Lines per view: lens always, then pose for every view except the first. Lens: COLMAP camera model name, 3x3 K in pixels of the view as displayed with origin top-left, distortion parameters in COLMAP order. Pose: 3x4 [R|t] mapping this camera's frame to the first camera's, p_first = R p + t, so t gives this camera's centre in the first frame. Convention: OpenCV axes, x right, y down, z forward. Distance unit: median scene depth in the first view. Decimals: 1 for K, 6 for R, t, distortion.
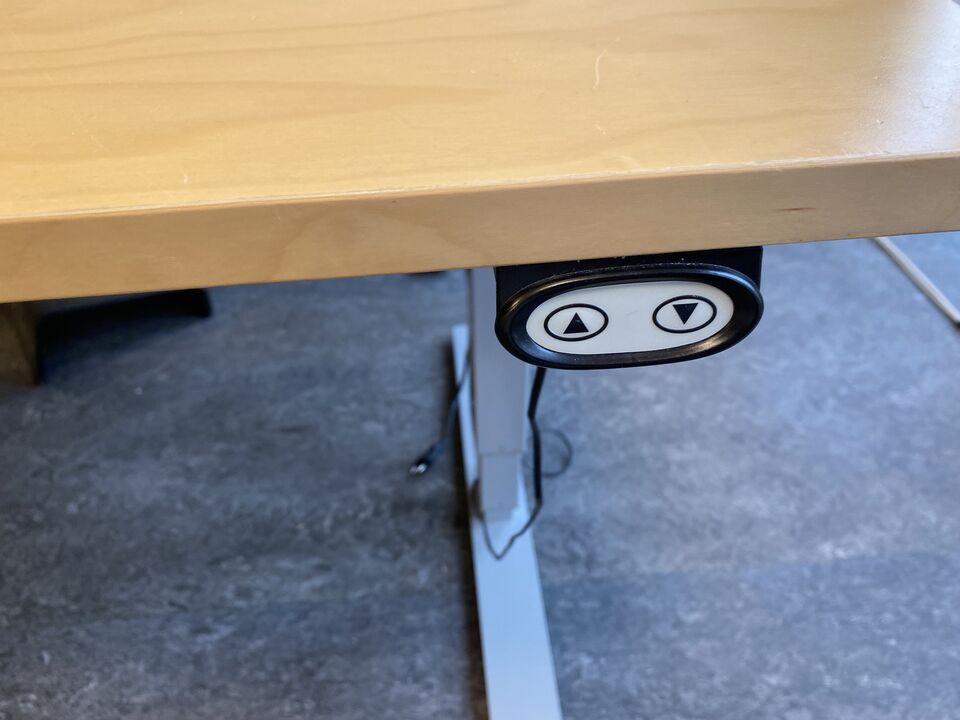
lens RADIAL K [[729.7, 0, 480.3], [0, 729.7, 359.8], [0, 0, 1]] dist [0.034338, -0.037383]
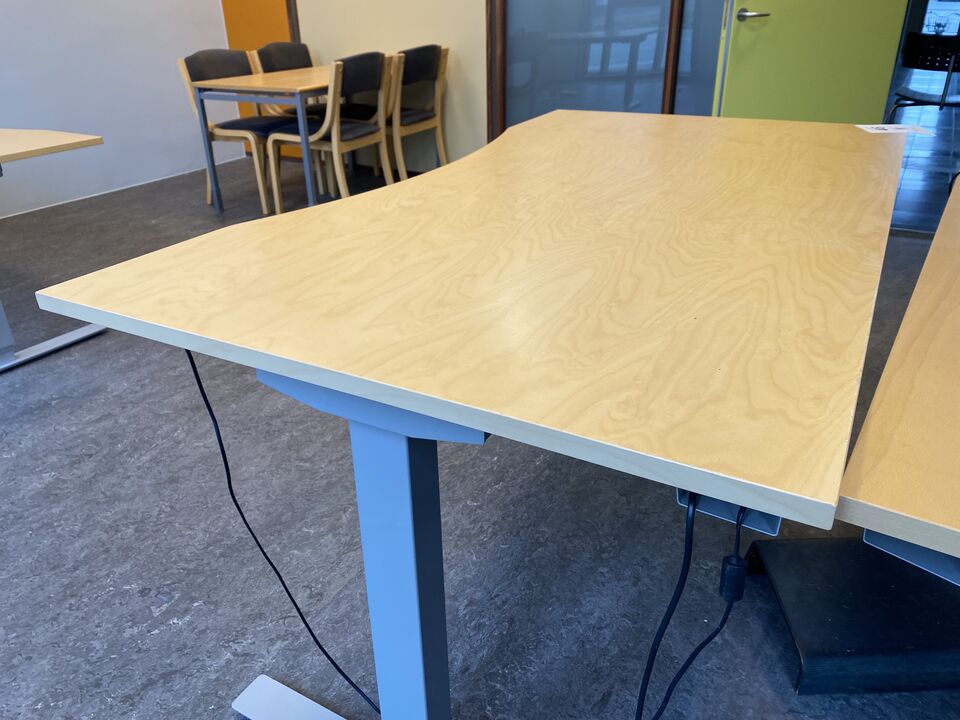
lens RADIAL K [[729.7, 0, 472.5], [0, 729.7, 362.4], [0, 0, 1]] dist [0.034338, -0.037383]
pose [[-0.570599, 0.401732, -0.716259, 0.520314], [-0.546502, 0.465266, 0.696321, -0.930426], [0.612986, 0.788757, -0.045933, 0.596543]]
